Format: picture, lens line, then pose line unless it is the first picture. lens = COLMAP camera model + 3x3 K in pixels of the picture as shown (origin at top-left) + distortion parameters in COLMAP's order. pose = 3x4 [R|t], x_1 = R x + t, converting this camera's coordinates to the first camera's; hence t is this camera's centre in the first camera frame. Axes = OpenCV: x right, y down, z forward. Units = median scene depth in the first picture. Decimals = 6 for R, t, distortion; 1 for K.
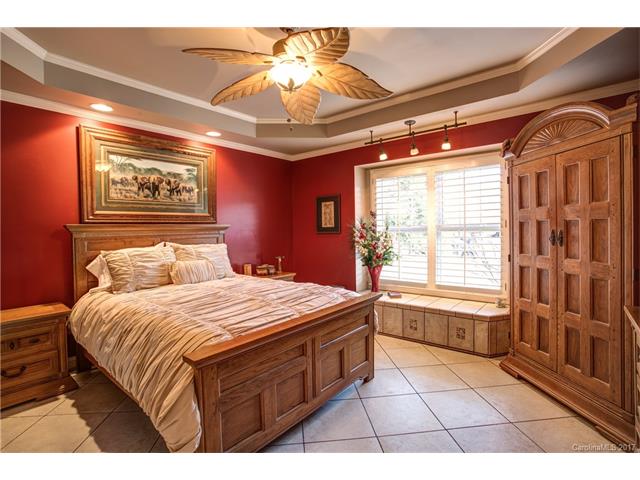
lens RADIAL K [[316.7, 0, 319.8], [0, 316.7, 235.2], [0, 0, 1]] dist [-0.027447, 0.002188]
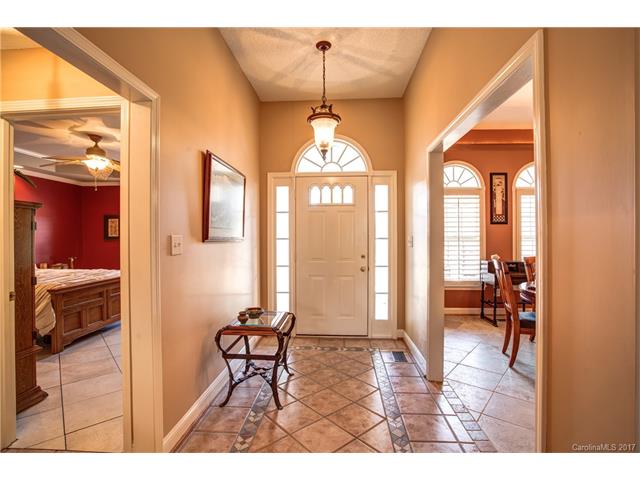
lens RADIAL K [[316.7, 0, 319.8], [0, 316.7, 236.1], [0, 0, 1]] dist [-0.027447, 0.002188]
pose [[0.813831, 0.010944, 0.580998, -0.081987], [0.003535, 0.999711, -0.023783, 0.023406], [-0.581091, 0.021409, 0.813557, -1.535230]]
